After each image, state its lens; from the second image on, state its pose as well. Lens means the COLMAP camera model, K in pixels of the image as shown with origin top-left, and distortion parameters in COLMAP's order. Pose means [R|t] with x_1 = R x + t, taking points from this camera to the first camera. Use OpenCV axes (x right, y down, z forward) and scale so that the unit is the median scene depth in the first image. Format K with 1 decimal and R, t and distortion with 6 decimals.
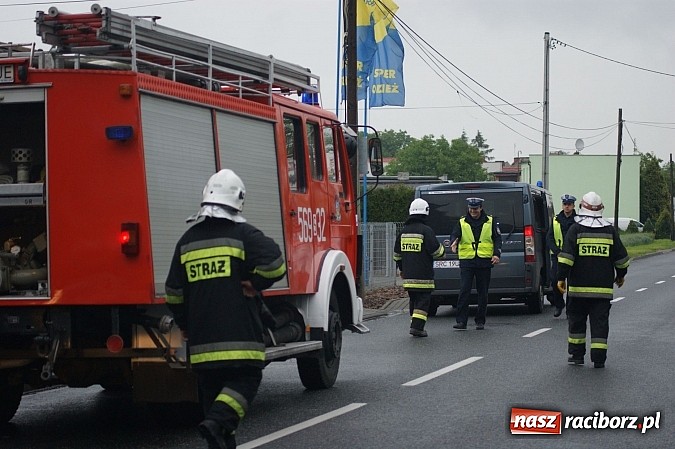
lens RADIAL K [[2198.0, 0, 337.5], [0, 2198.0, 224.5], [0, 0, 1]] dist [-0.228143, -1.794632]
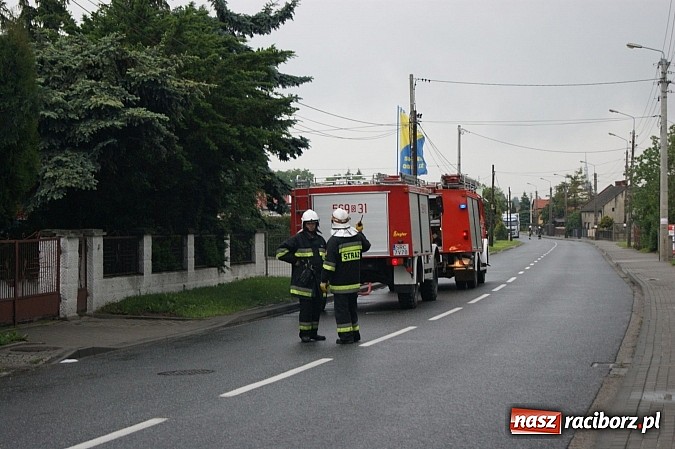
lens RADIAL K [[2213.1, 0, 337.5], [0, 2213.1, 224.5], [0, 0, 1]] dist [-0.129766, -1.507250]
pose [[0.992788, -0.017154, 0.118650, -0.674205], [0.017897, 0.999826, -0.005195, 0.004874], [-0.118541, 0.007281, 0.992922, -2.430247]]
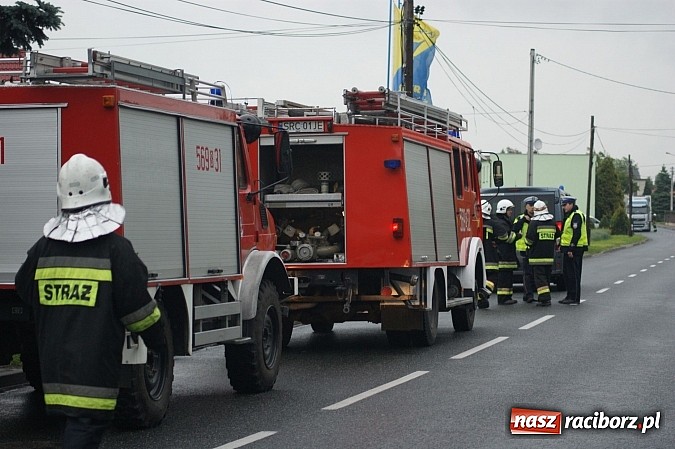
lens RADIAL K [[2148.6, 0, 337.5], [0, 2148.6, 224.5], [0, 0, 1]] dist [-0.249870, -1.134310]
pose [[0.999746, 0.008426, 0.020918, -0.153059], [-0.008484, 0.999960, 0.002714, -0.000036], [-0.020894, -0.002891, 0.999778, -0.546197]]
